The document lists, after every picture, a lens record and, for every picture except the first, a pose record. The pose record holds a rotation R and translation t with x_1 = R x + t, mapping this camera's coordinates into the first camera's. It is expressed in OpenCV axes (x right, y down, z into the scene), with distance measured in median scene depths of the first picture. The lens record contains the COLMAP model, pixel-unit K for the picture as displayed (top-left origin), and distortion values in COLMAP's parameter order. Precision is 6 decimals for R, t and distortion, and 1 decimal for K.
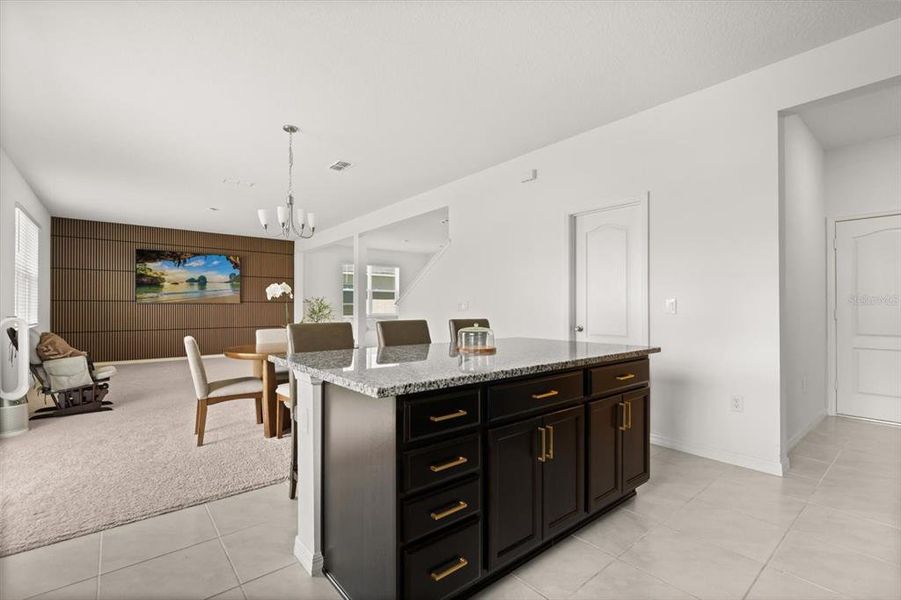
lens RADIAL K [[409.1, 0, 450.5], [0, 409.1, 300.0], [0, 0, 1]] dist [0.000692, 0.000024]
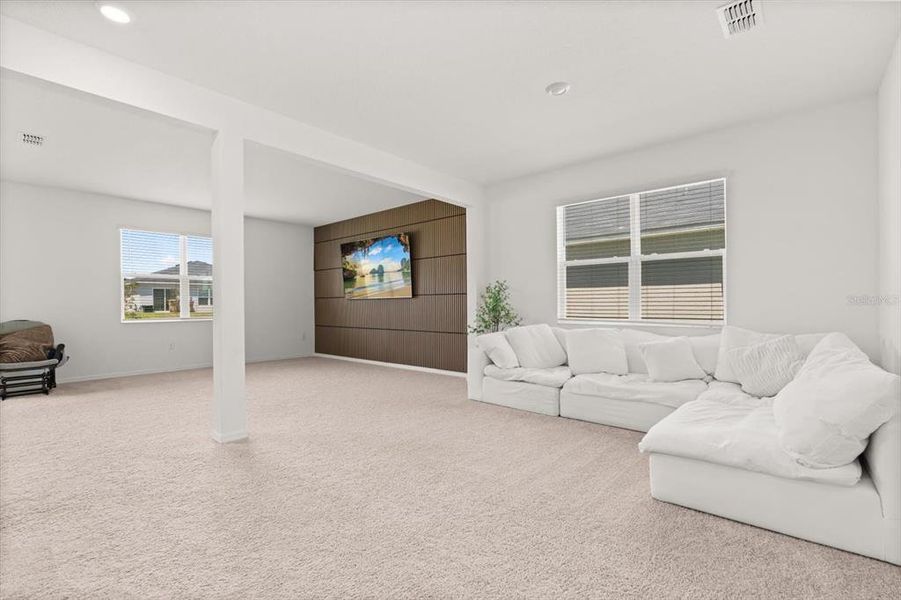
lens RADIAL K [[409.1, 0, 450.5], [0, 409.1, 300.0], [0, 0, 1]] dist [0.000692, 0.000024]
pose [[0.167940, 0.000111, -0.985797, 0.232375], [0.011951, 0.999926, 0.002148, 0.011583], [0.985725, -0.012142, 0.167926, 1.007938]]
